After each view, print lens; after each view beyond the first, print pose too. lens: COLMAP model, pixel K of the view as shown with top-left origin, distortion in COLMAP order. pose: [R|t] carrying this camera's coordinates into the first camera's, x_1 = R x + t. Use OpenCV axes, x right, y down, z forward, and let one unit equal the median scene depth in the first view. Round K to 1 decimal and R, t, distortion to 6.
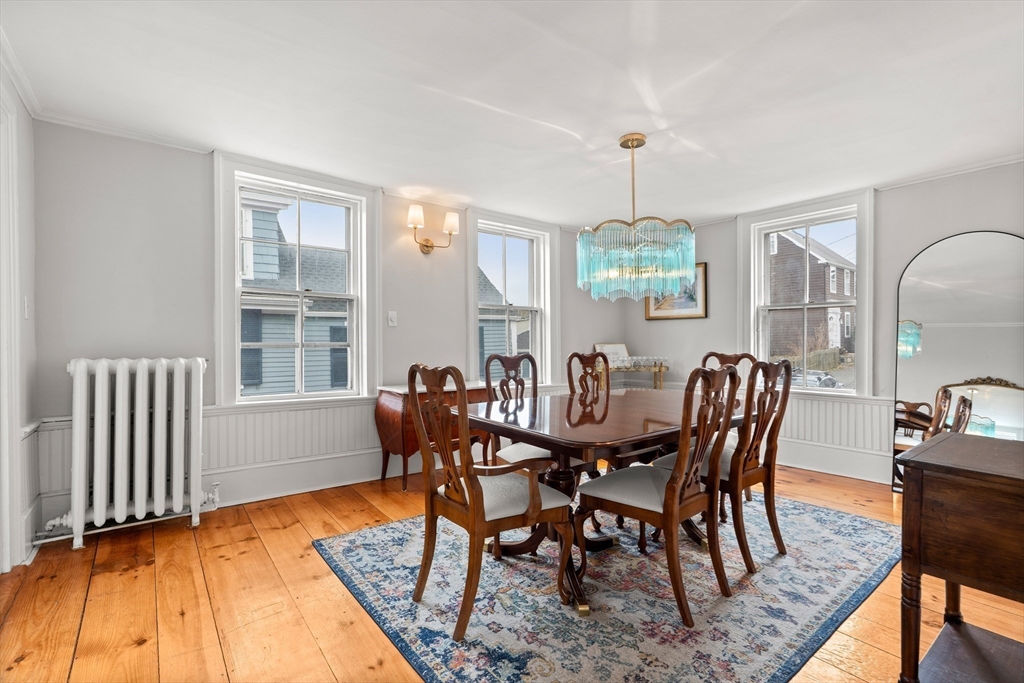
lens RADIAL K [[488.3, 0, 517.7], [0, 488.3, 344.8], [0, 0, 1]] dist [-0.004493, 0.000480]
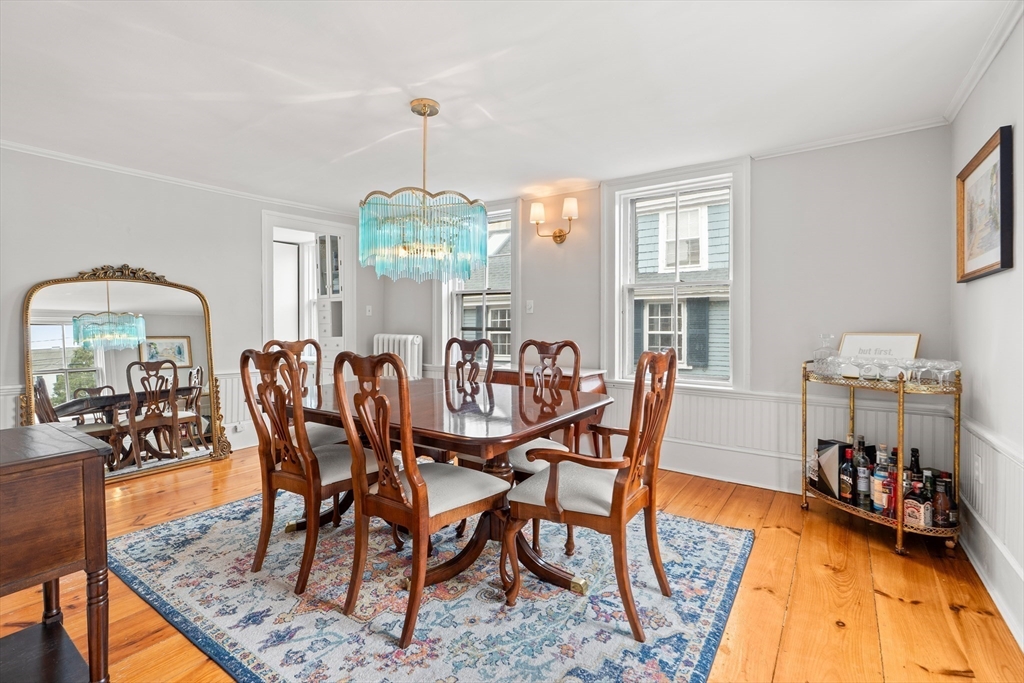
lens RADIAL K [[479.7, 0, 510.2], [0, 479.7, 332.1], [0, 0, 1]] dist [-0.005167, 0.001334]
pose [[0.262593, 0.013101, -0.964818, 1.013502], [-0.010868, 0.999885, 0.010619, -0.006625], [0.964846, 0.007697, 0.262705, 0.810937]]
